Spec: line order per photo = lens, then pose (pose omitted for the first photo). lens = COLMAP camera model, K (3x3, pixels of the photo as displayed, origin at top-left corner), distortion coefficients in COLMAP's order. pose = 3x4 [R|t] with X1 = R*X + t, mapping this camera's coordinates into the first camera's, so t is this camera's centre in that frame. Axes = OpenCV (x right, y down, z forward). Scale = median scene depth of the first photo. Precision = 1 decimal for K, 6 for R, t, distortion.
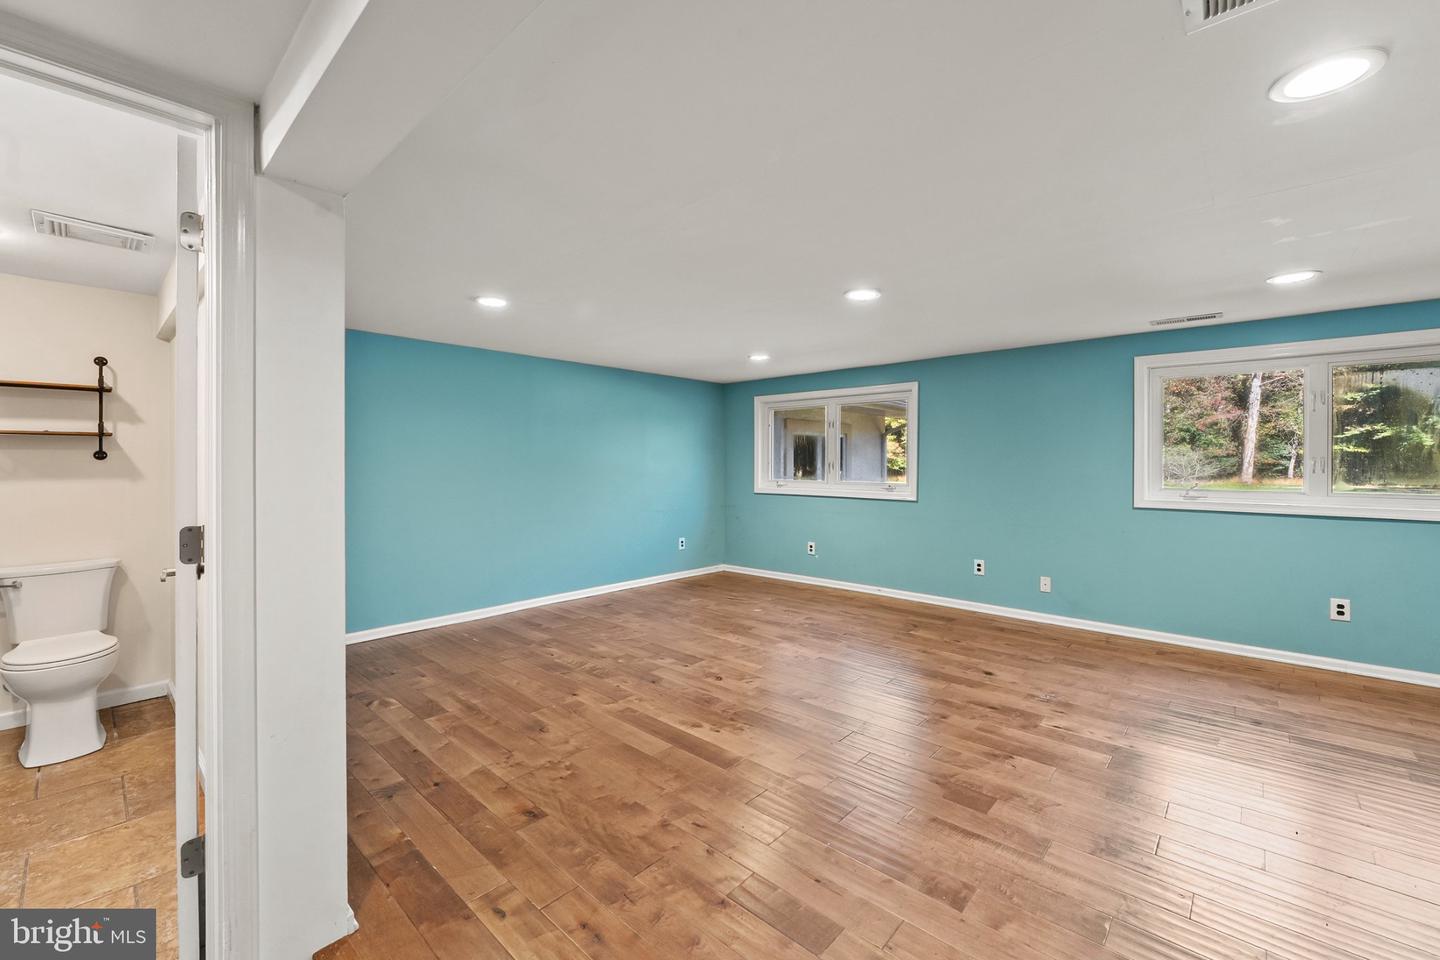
lens RADIAL K [[586.1, 0, 724.7], [0, 586.1, 458.9], [0, 0, 1]] dist [0.000537, -0.000032]
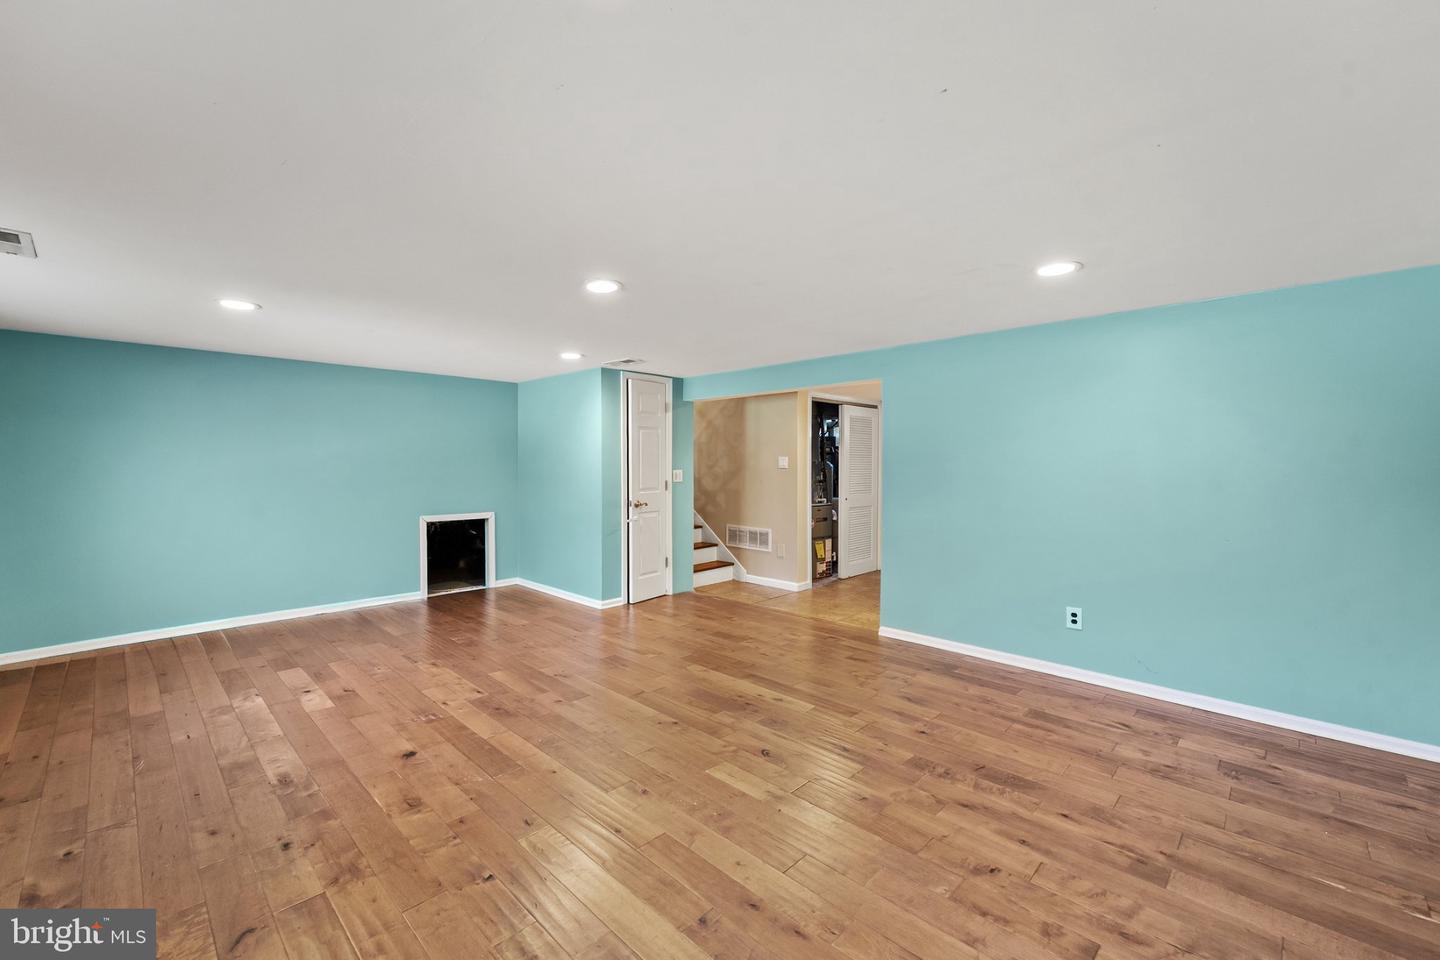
lens RADIAL K [[583.5, 0, 720.0], [0, 583.5, 480.0], [0, 0, 1]] dist [0.000119, 0.000012]
pose [[-0.999499, -0.001493, 0.031619, 0.021402], [-0.000755, 0.999727, 0.023332, -0.005005], [-0.031645, 0.023296, -0.999228, 1.467343]]
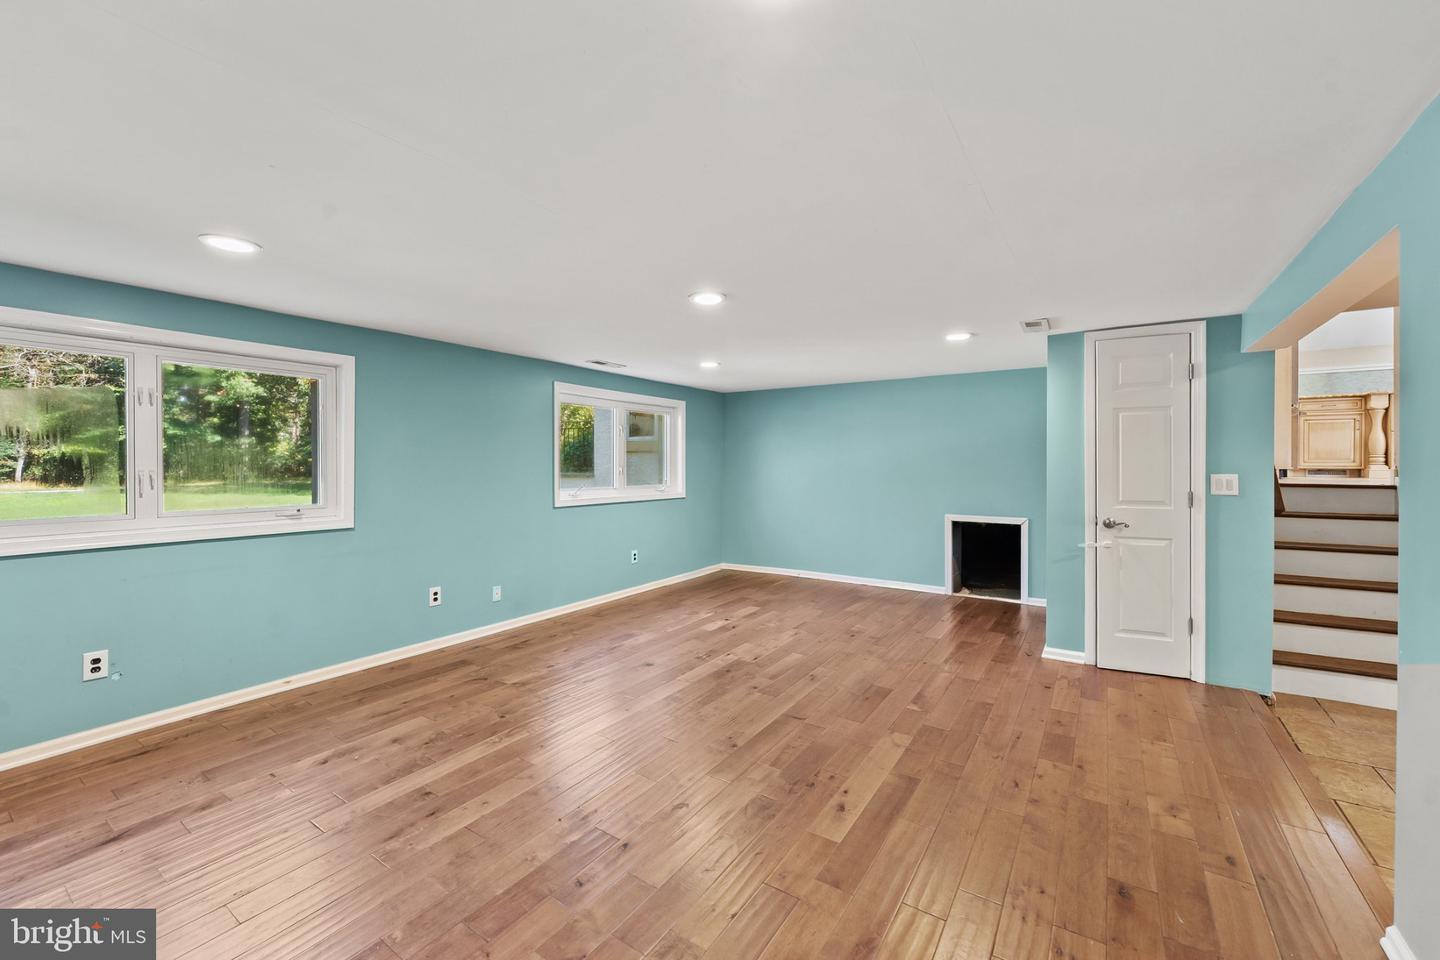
lens RADIAL K [[590.7, 0, 720.8], [0, 590.7, 460.1], [0, 0, 1]] dist [-0.000809, -0.000151]
pose [[-0.151114, 0.002655, 0.988513, -0.561551], [-0.004720, 0.999983, -0.003407, -0.010976], [-0.988505, -0.005181, -0.151099, 0.878032]]
